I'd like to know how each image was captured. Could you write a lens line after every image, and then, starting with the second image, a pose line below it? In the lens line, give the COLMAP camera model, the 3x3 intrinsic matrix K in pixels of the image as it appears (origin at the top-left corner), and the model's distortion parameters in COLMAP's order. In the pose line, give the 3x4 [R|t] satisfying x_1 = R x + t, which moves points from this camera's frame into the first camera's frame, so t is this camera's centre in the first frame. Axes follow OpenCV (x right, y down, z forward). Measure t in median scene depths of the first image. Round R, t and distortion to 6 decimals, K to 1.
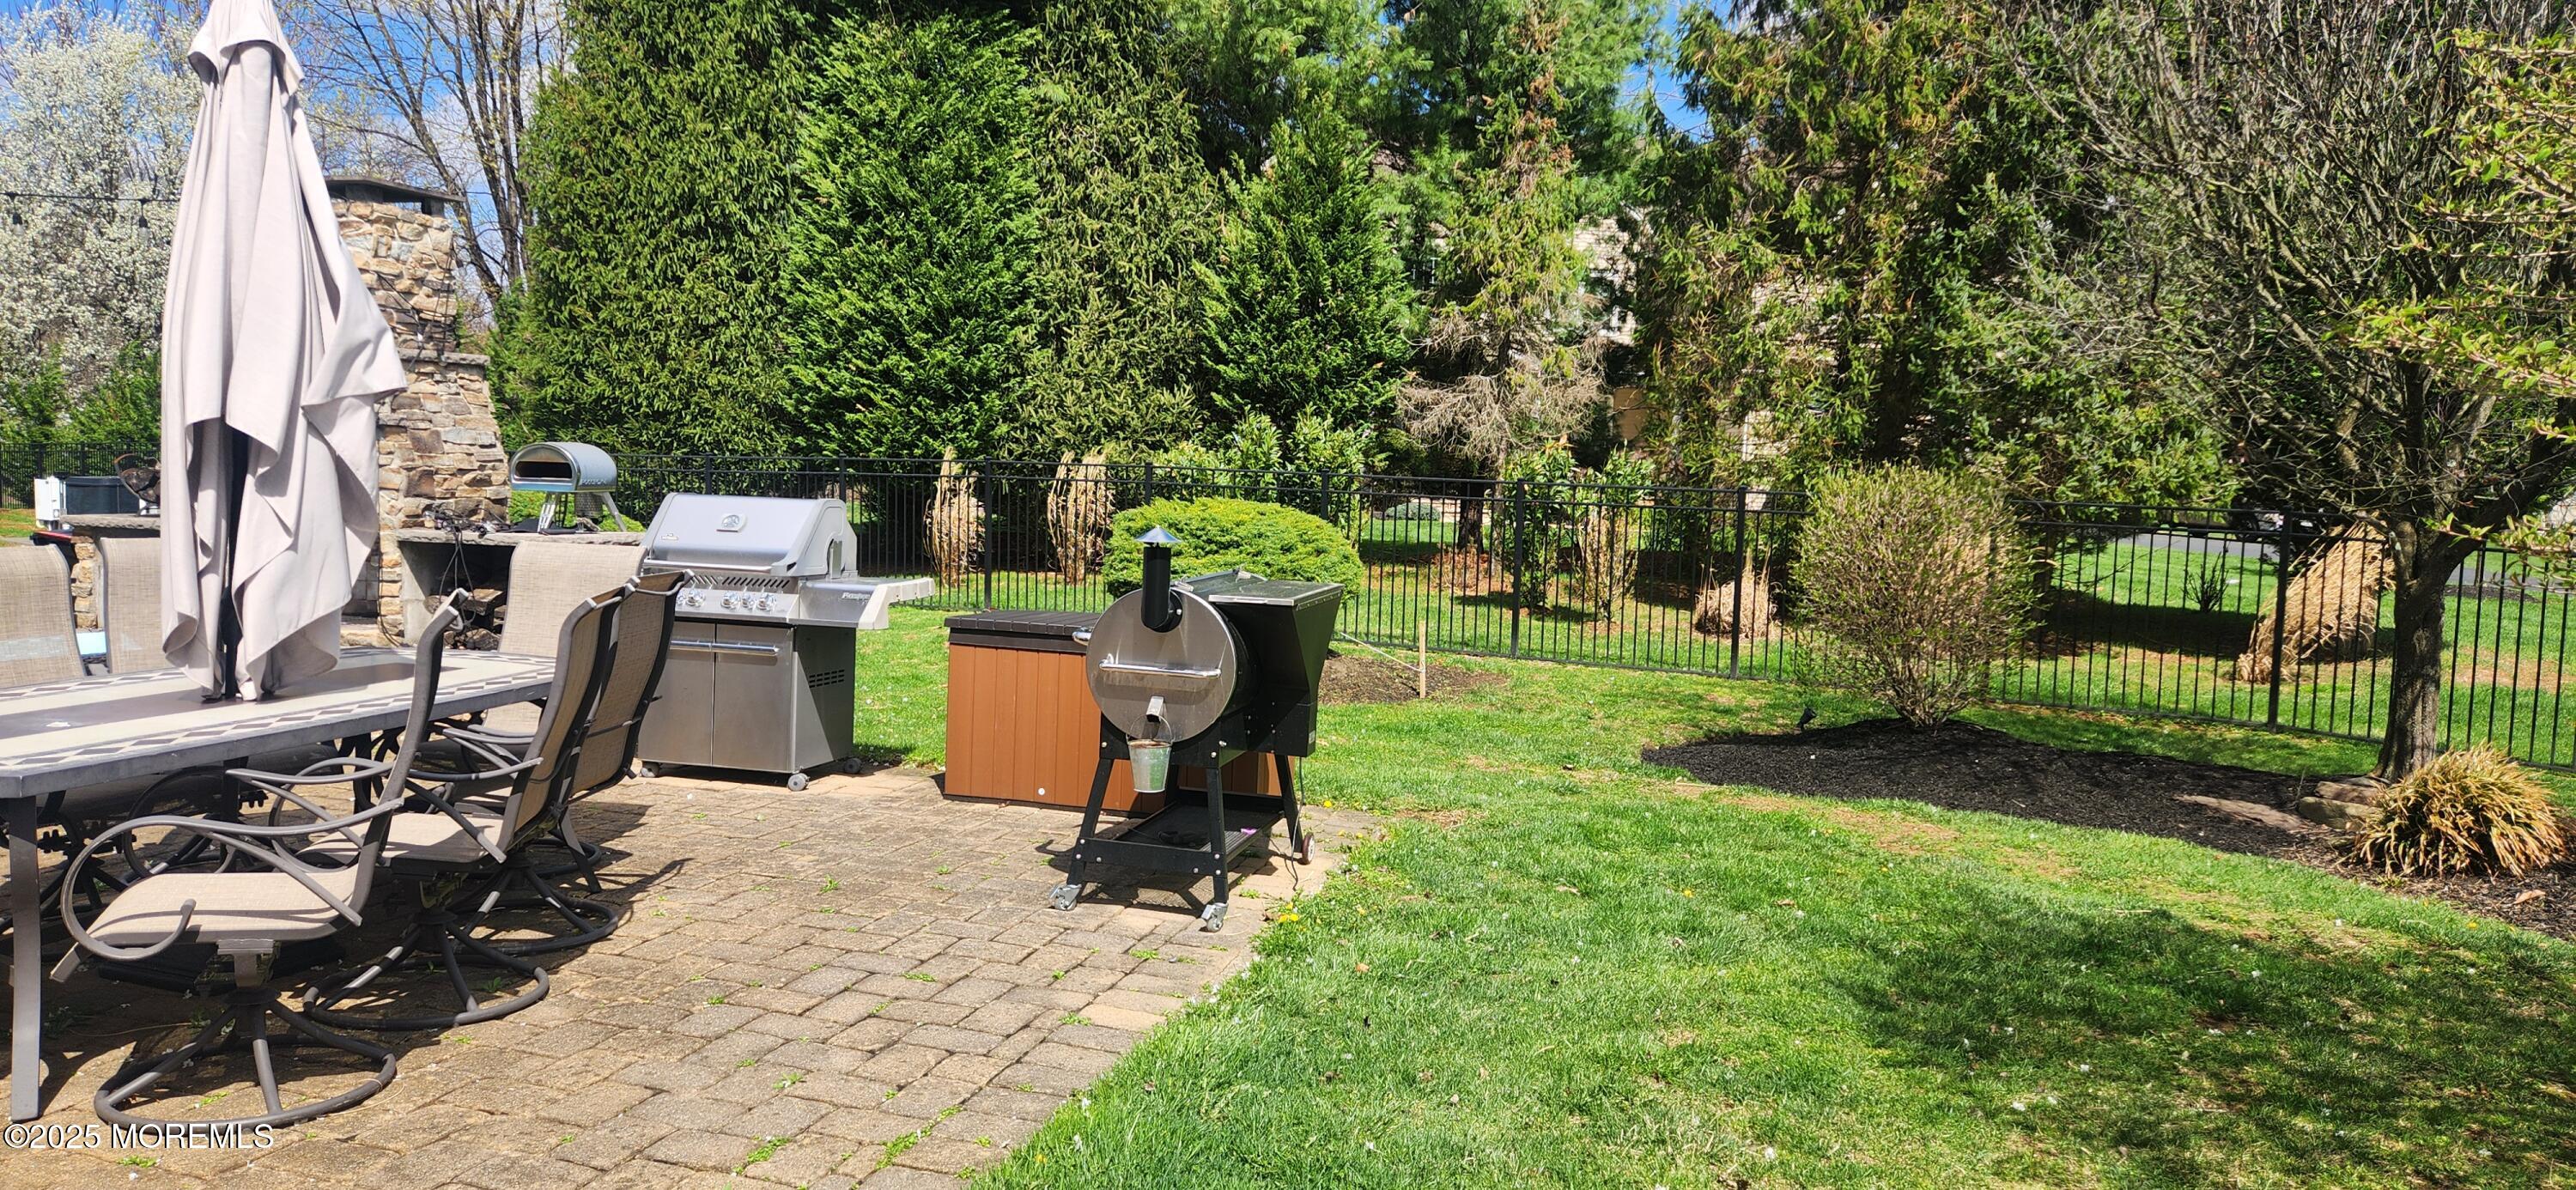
lens RADIAL K [[1665.0, 0, 1277.9], [0, 1665.0, 591.5], [0, 0, 1]] dist [0.051005, -0.052448]
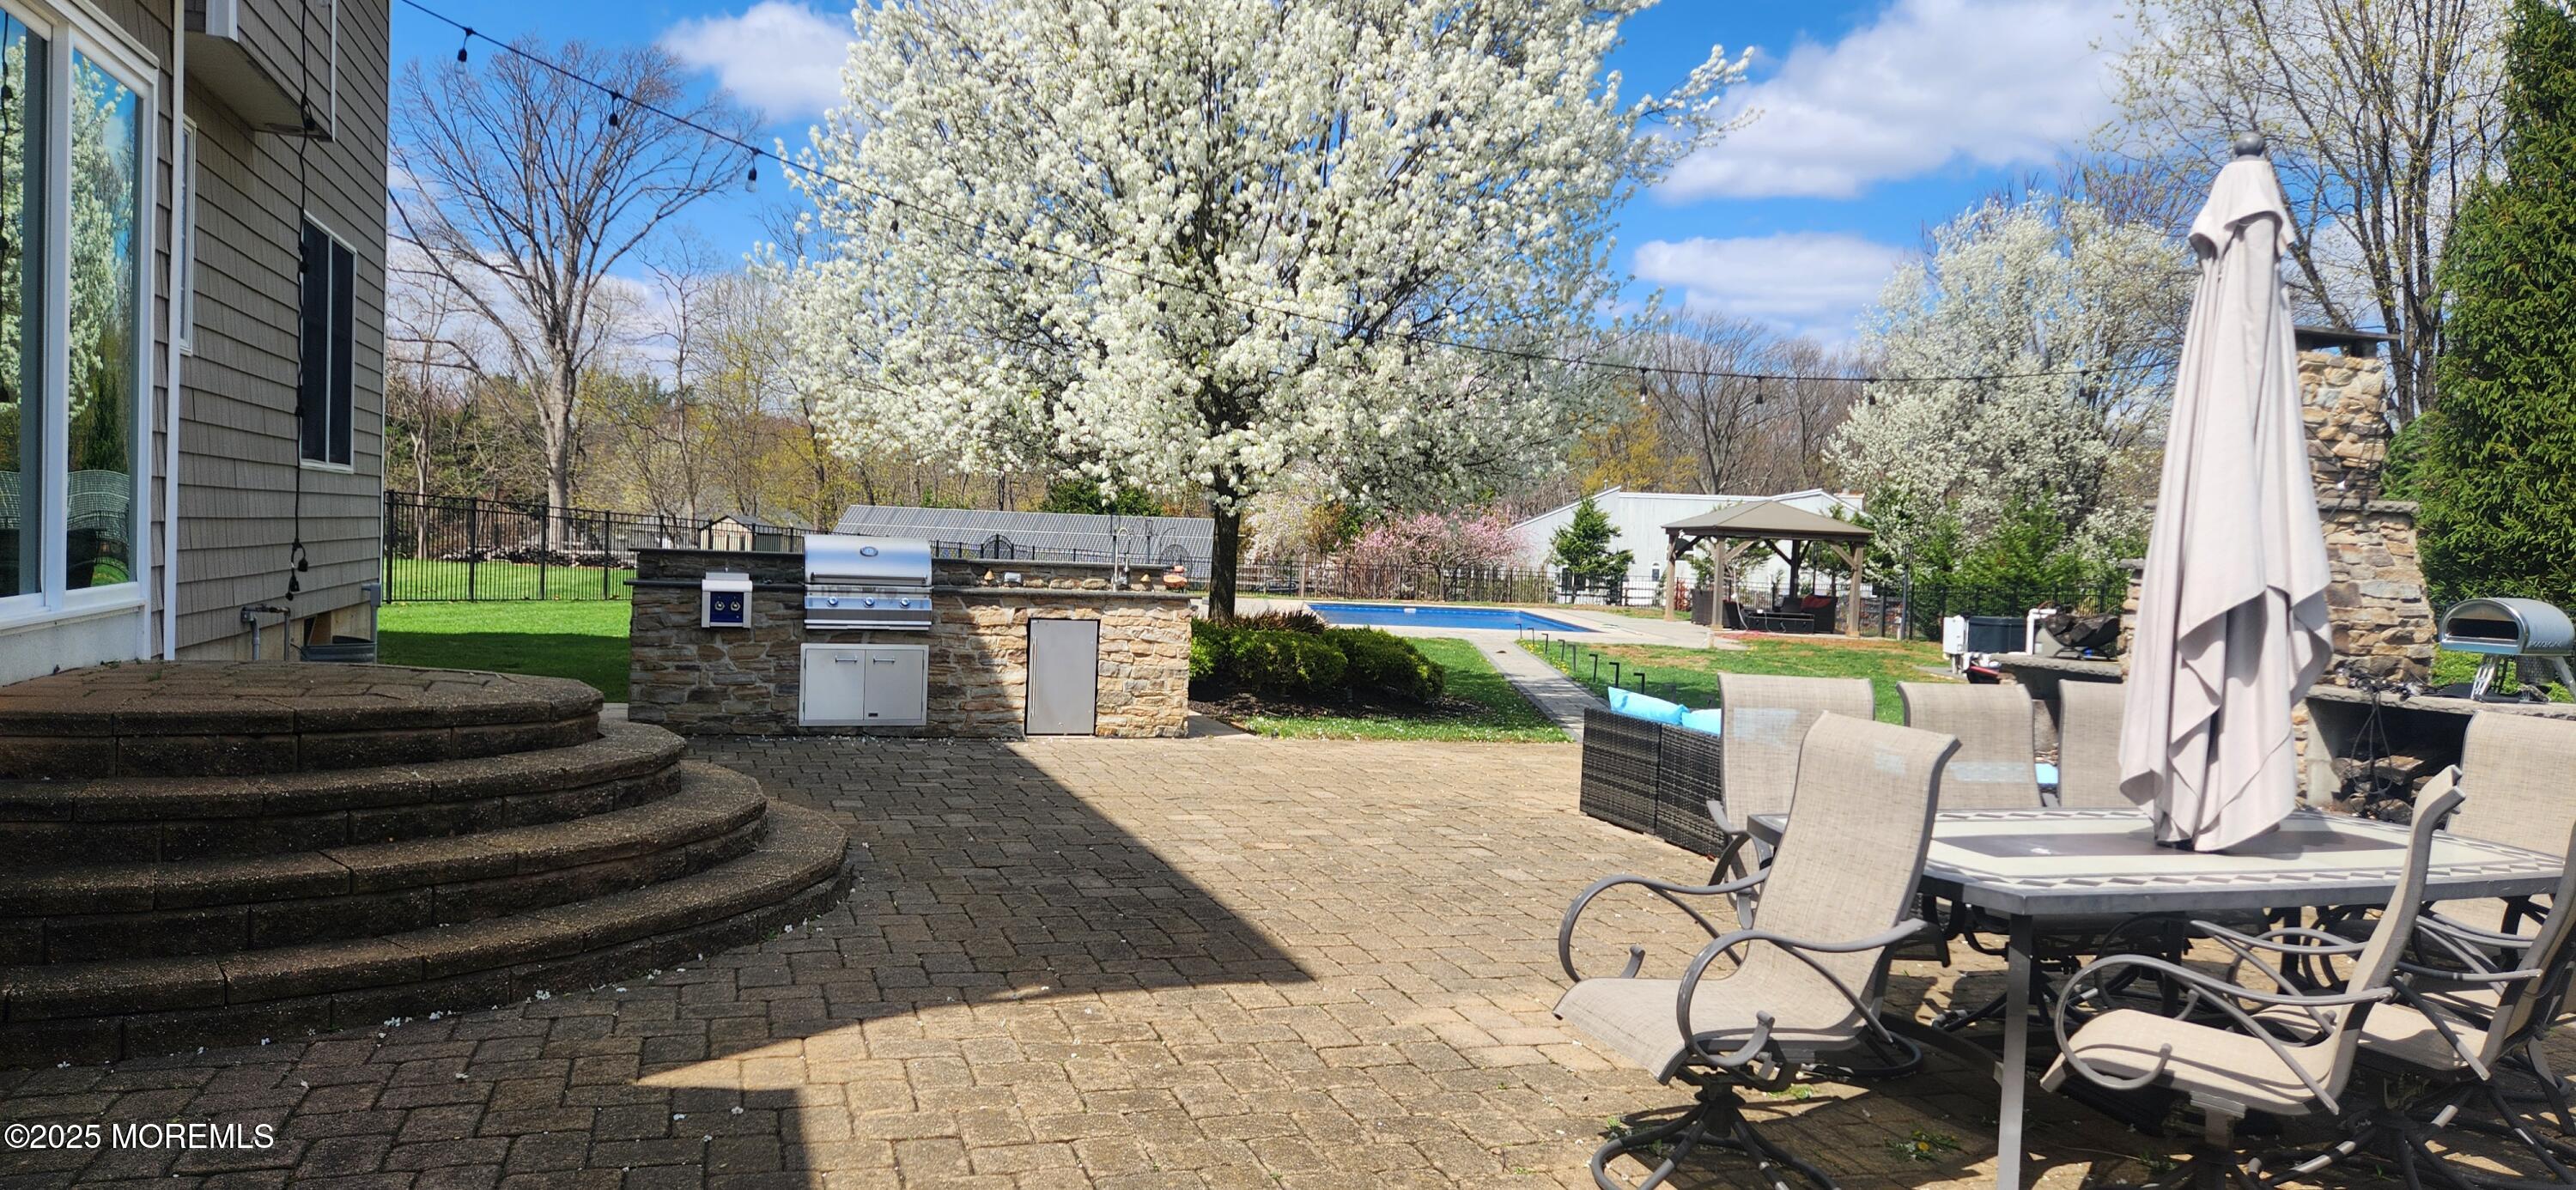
lens RADIAL K [[1665.0, 0, 1277.9], [0, 1665.0, 591.5], [0, 0, 1]] dist [0.051005, -0.052448]
pose [[0.541584, 0.016963, -0.840476, -0.032435], [-0.088427, 0.995399, -0.036891, -0.002704], [0.835983, 0.094300, 0.540592, -0.015669]]
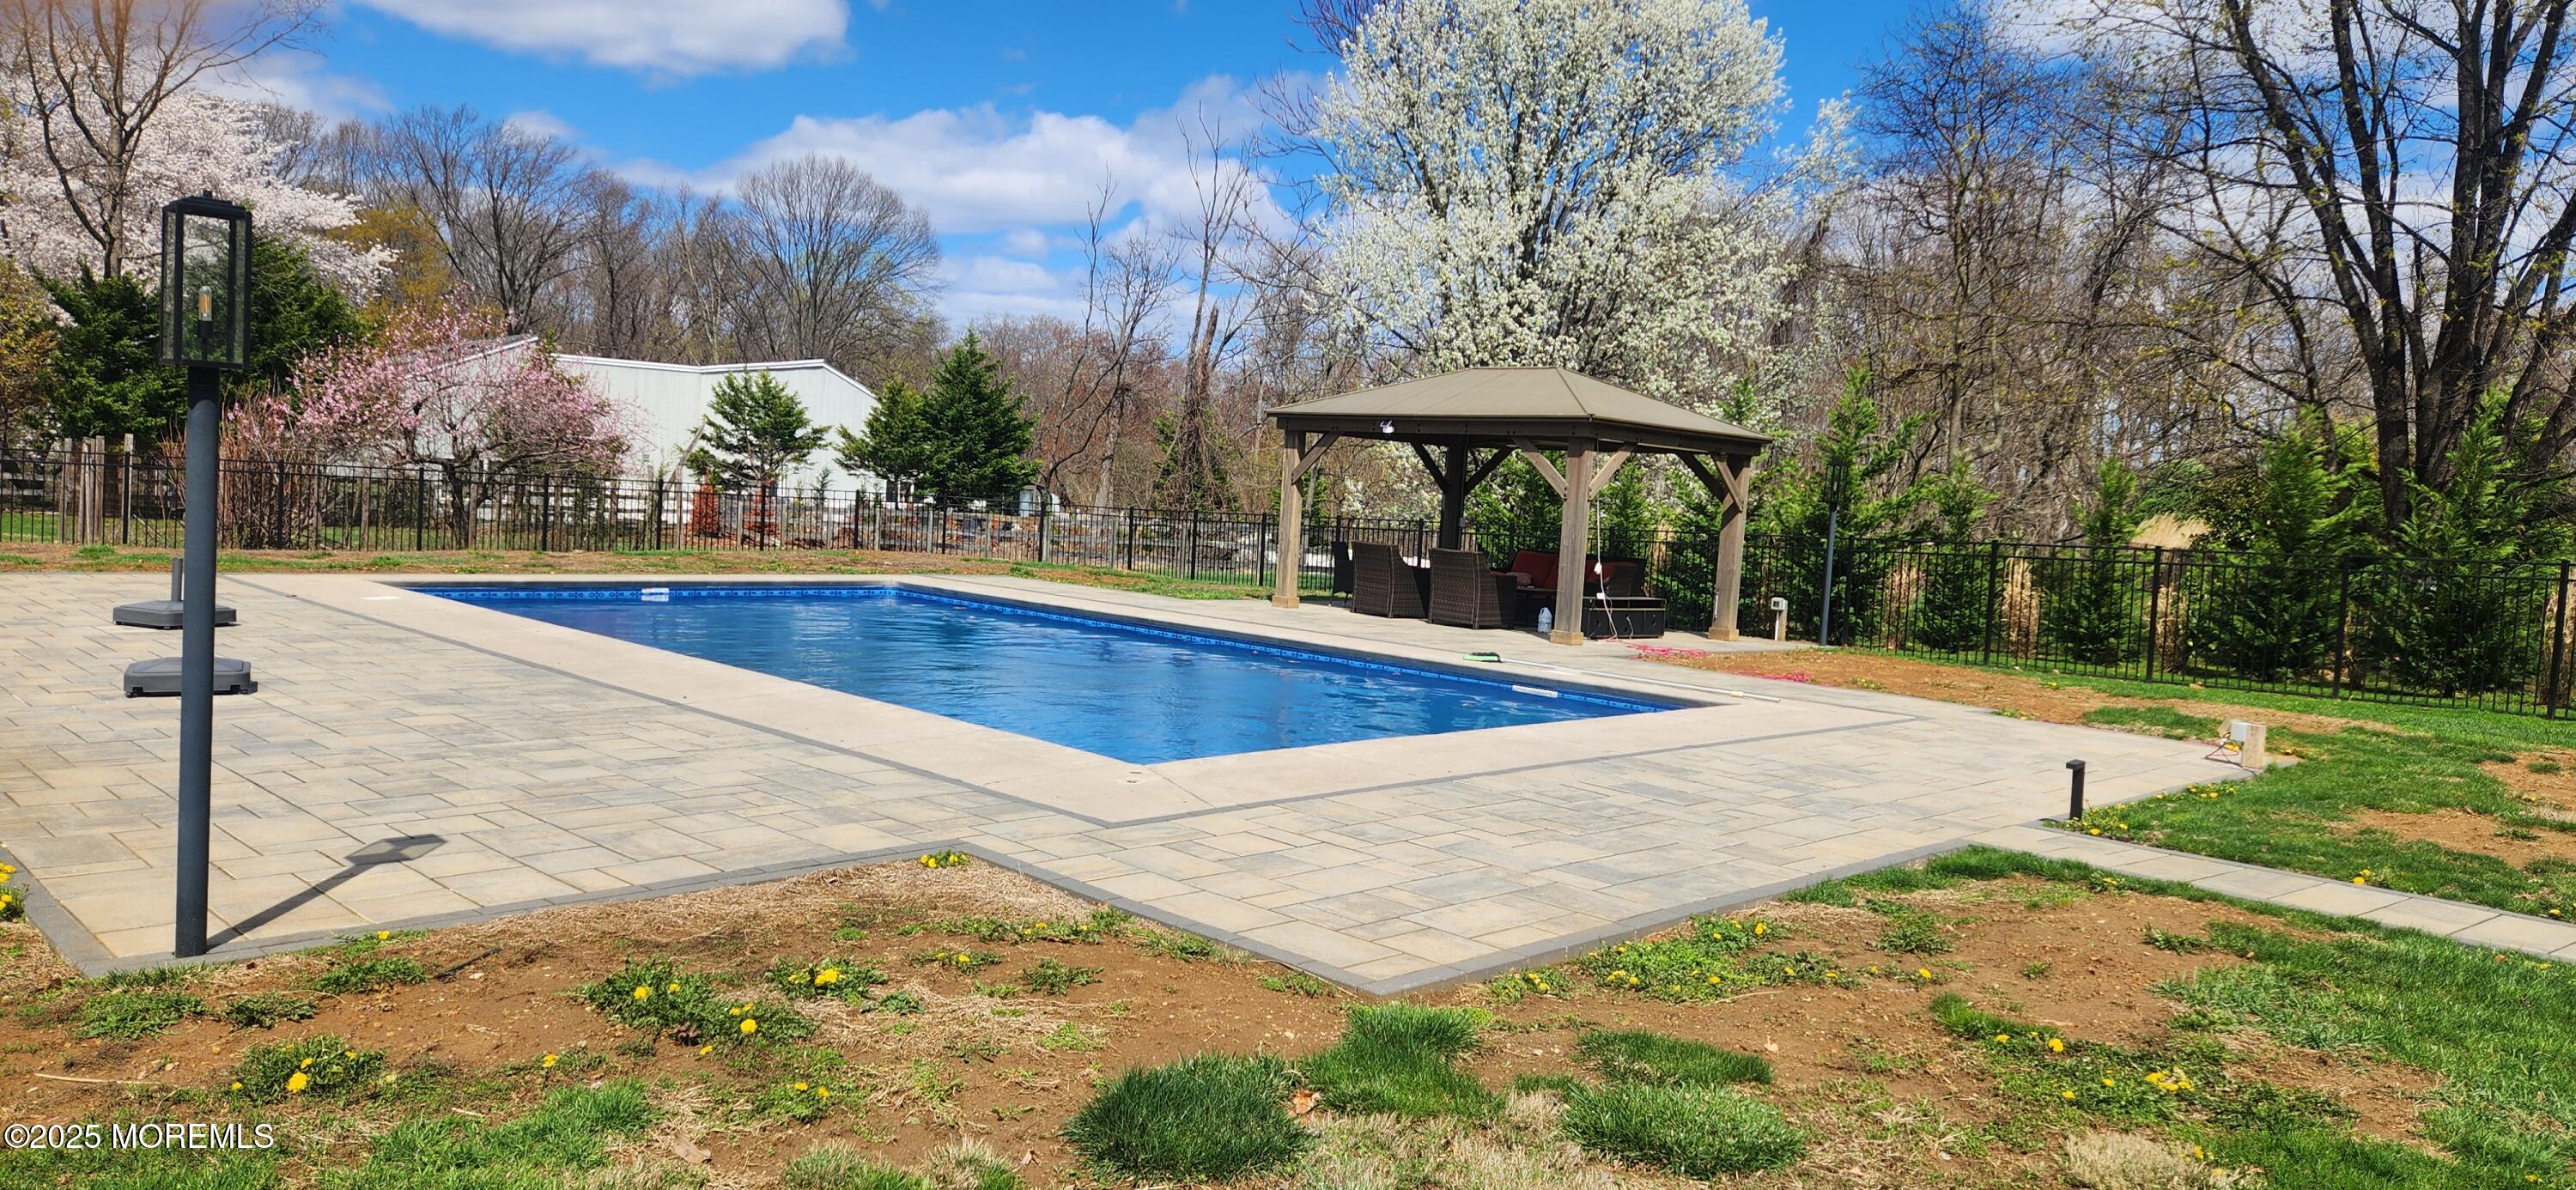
lens RADIAL K [[1665.0, 0, 1277.9], [0, 1665.0, 591.5], [0, 0, 1]] dist [0.051005, -0.052448]
pose [[0.974653, 0.038695, -0.220349, -1.325696], [-0.044566, 0.998770, -0.021730, -0.072604], [0.219237, 0.030999, 0.975179, 0.540502]]
